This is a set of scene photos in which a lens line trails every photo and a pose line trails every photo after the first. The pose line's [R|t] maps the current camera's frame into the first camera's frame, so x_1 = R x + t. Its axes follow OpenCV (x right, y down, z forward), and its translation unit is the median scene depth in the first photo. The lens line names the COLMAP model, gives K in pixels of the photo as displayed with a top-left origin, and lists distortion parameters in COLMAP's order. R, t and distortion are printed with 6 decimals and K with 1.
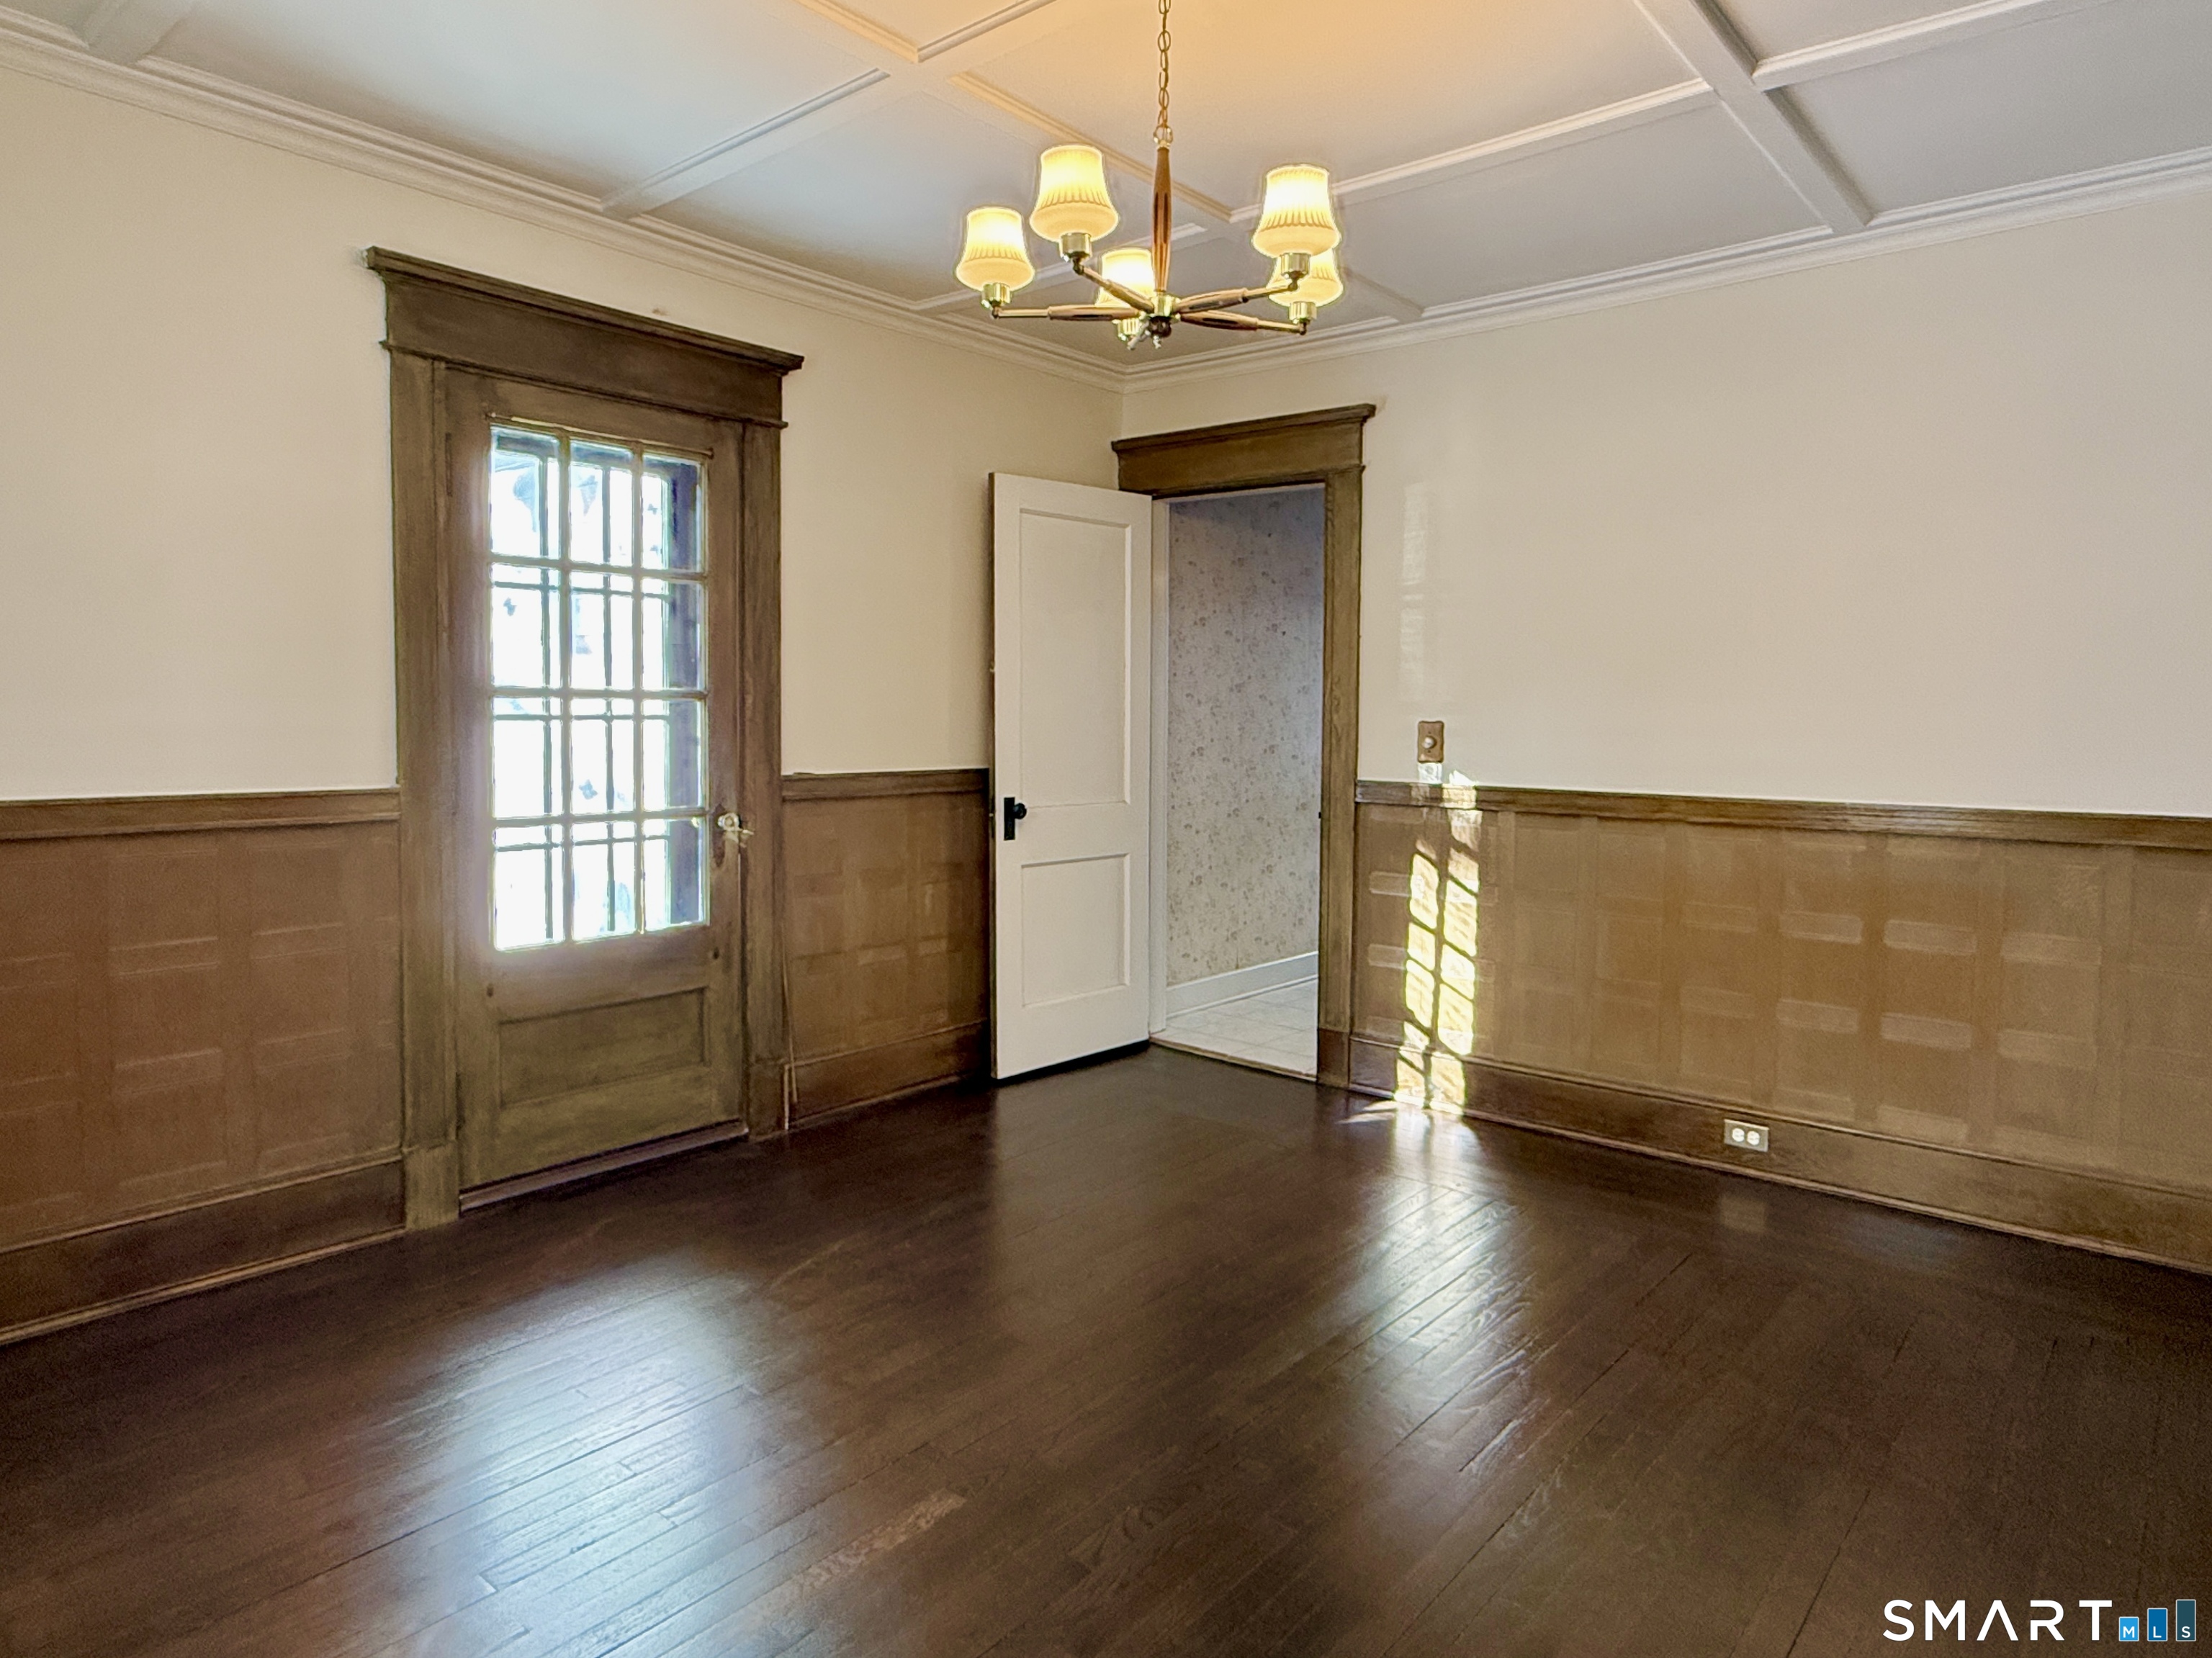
lens RADIAL K [[1326.9, 0, 1123.2], [0, 1326.9, 770.7], [0, 0, 1]] dist [-0.003149, 0.000372]
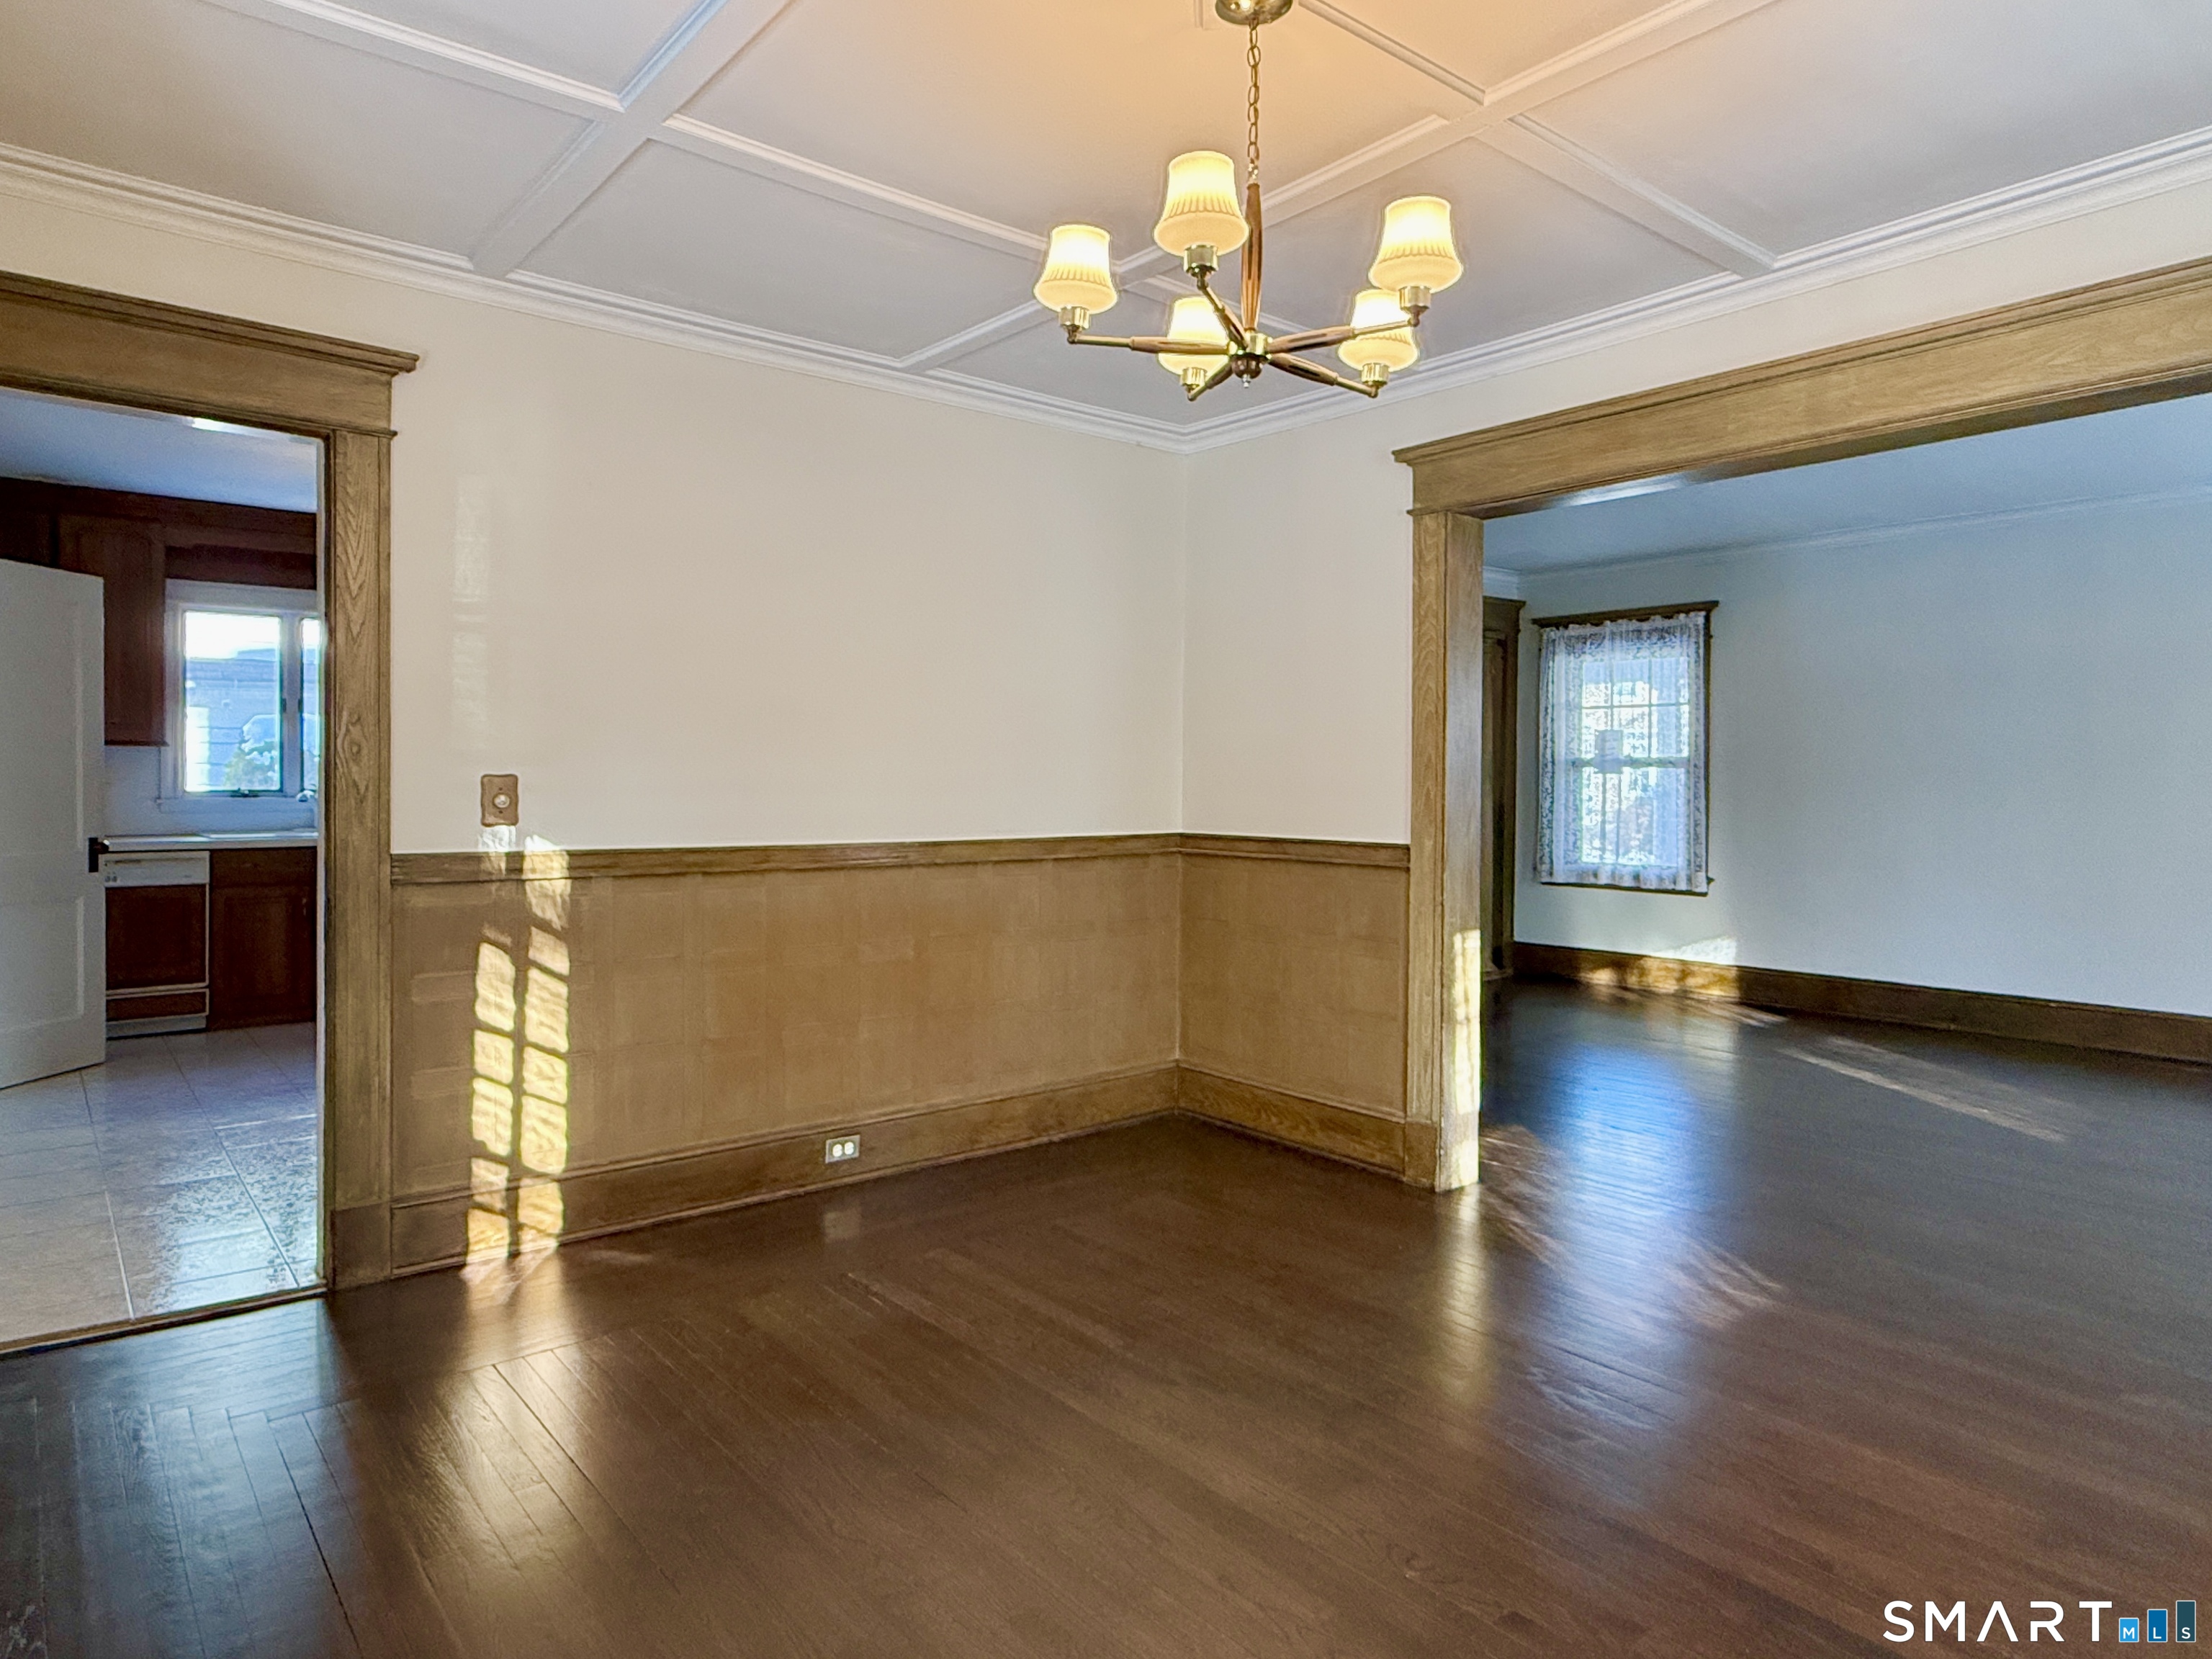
lens RADIAL K [[1327.0, 0, 1099.0], [0, 1327.0, 786.4], [0, 0, 1]] dist [-0.003149, 0.000372]
pose [[0.198200, -0.015103, 0.980045, -0.489257], [0.037178, 0.999278, 0.007881, -0.023143], [-0.979456, 0.034874, 0.198618, 0.488416]]
